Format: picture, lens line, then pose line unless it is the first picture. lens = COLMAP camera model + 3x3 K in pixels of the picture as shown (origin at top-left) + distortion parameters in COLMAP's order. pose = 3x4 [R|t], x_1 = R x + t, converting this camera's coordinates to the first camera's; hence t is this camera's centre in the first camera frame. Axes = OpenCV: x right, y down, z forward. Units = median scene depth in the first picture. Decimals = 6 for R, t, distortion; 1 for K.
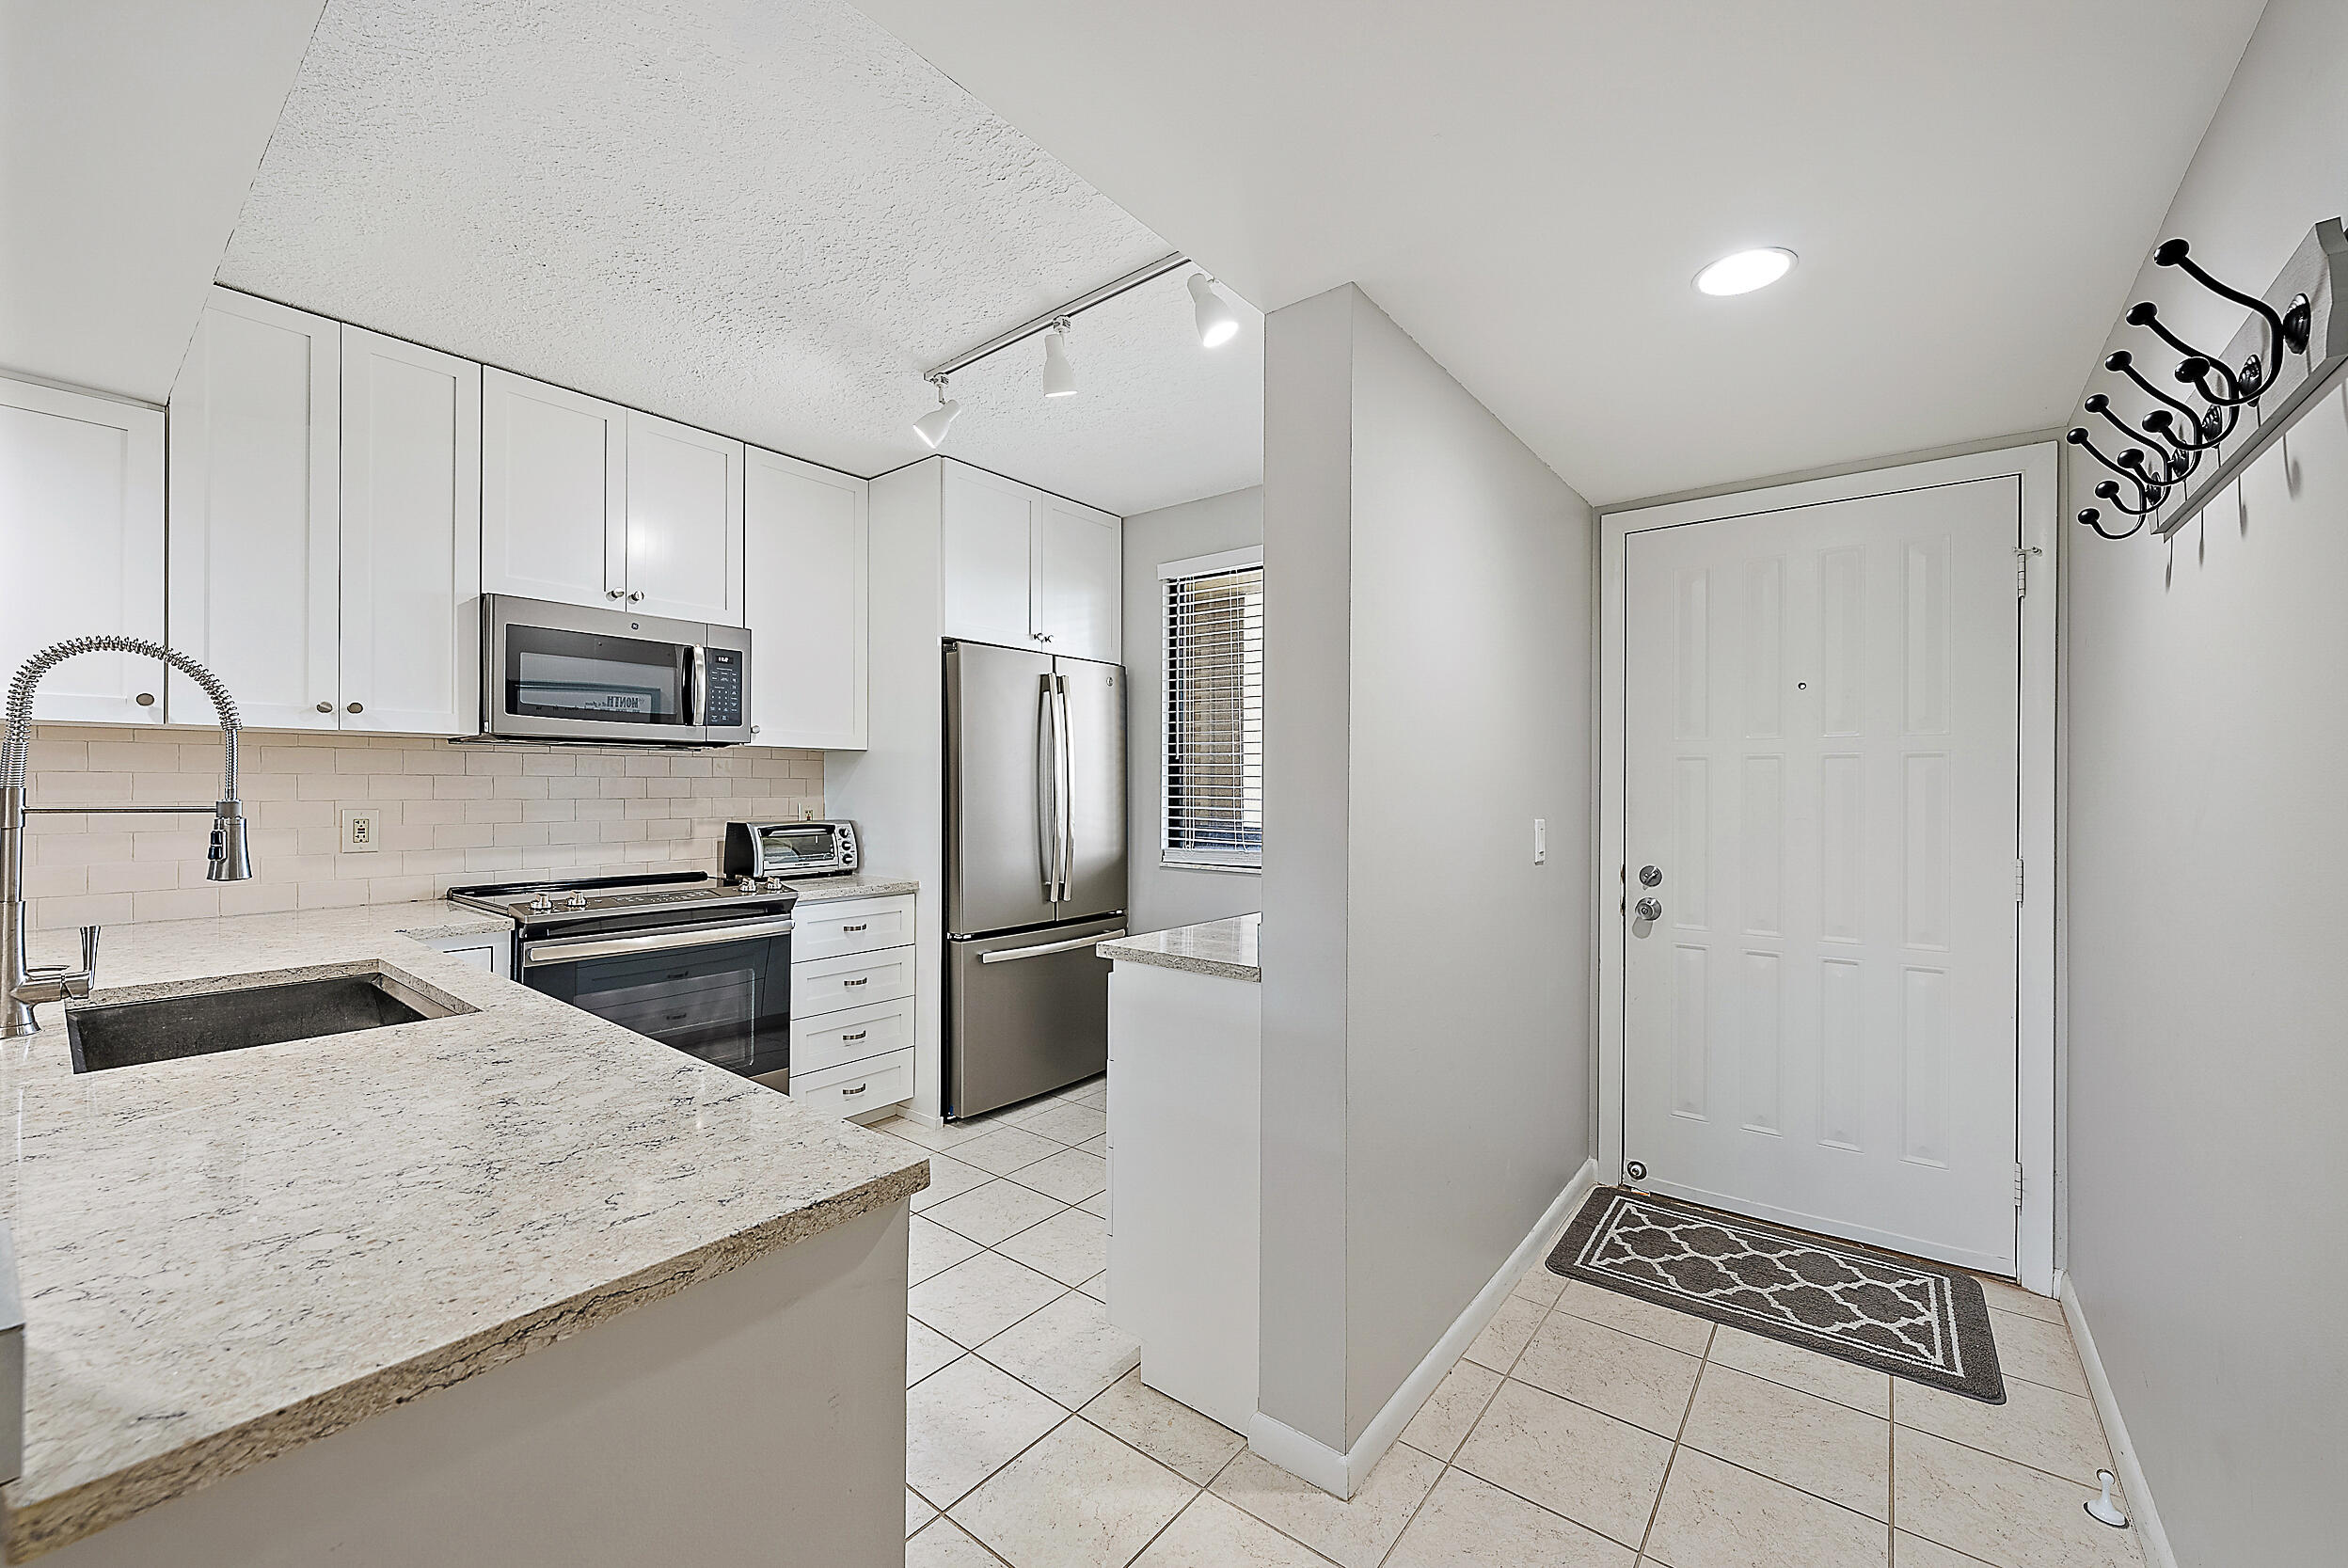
lens RADIAL K [[908.1, 0, 1182.2], [0, 908.1, 787.5], [0, 0, 1]] dist [-0.002313, -0.000035]
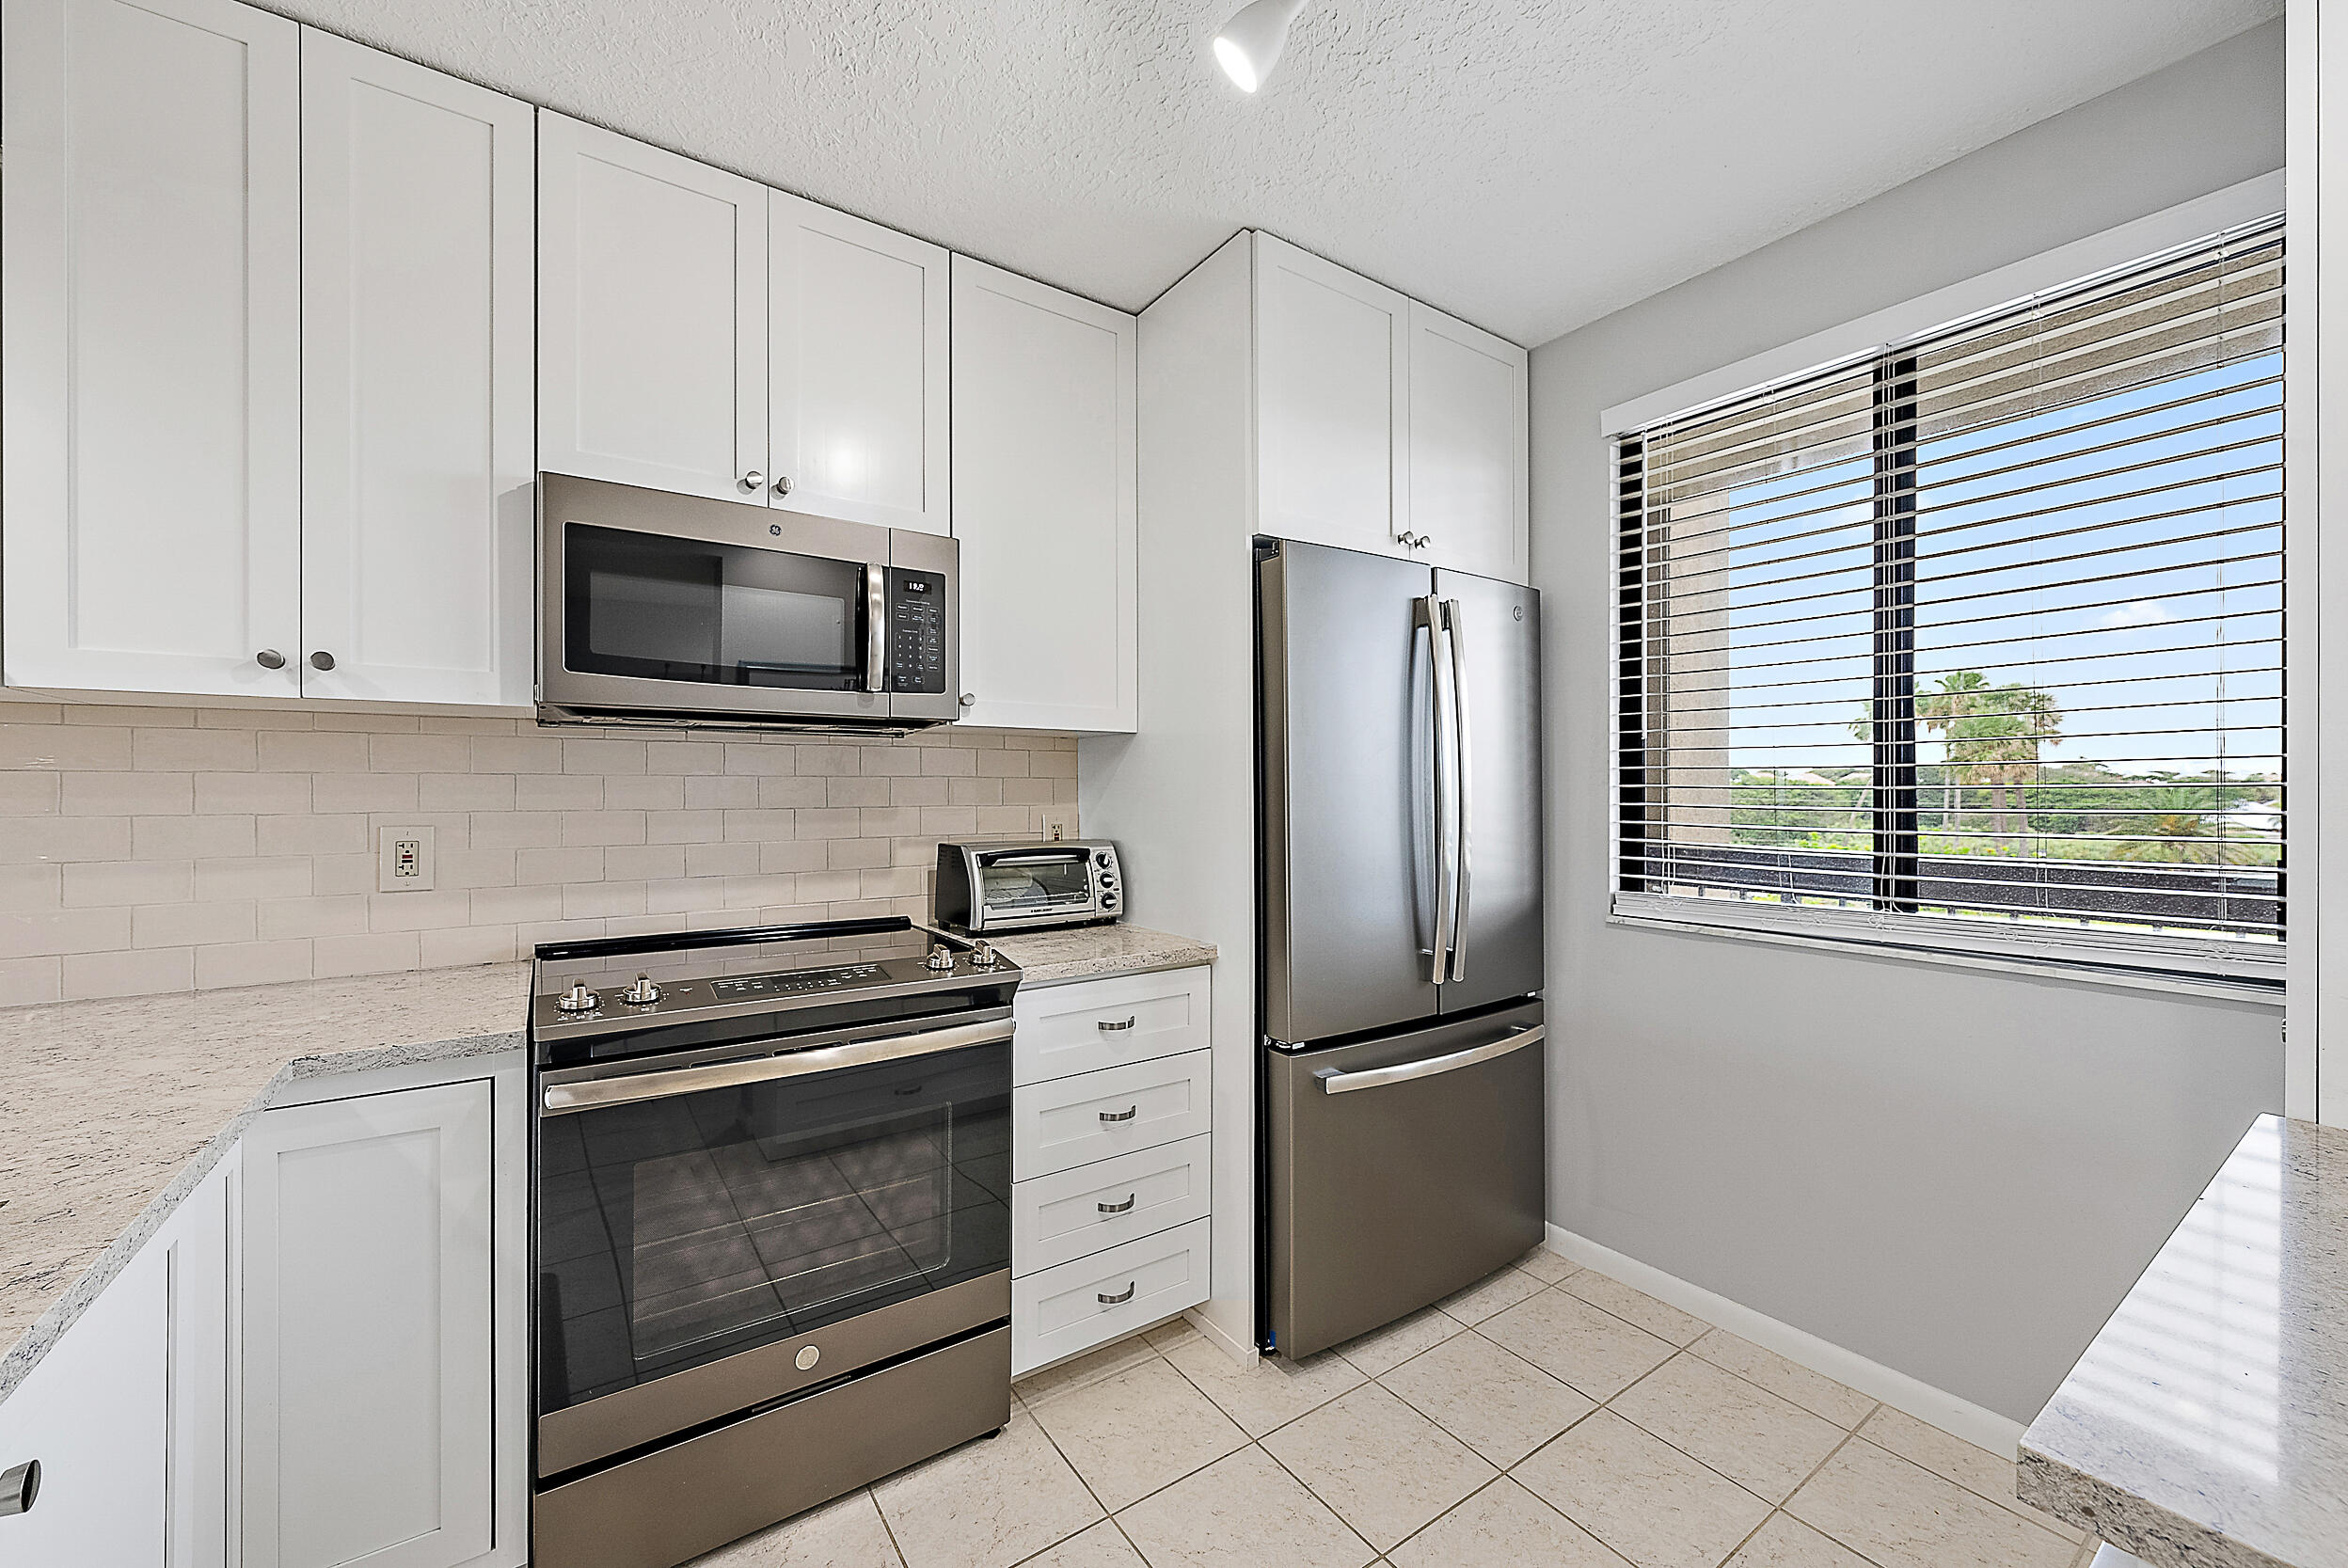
lens RADIAL K [[908.1, 0, 1171.9], [0, 908.1, 787.8], [0, 0, 1]] dist [-0.002313, -0.000035]
pose [[0.953666, -0.004744, -0.300829, -0.137624], [0.003968, 0.999987, -0.003191, 0.000344], [0.300840, 0.001850, 0.953673, 0.417865]]
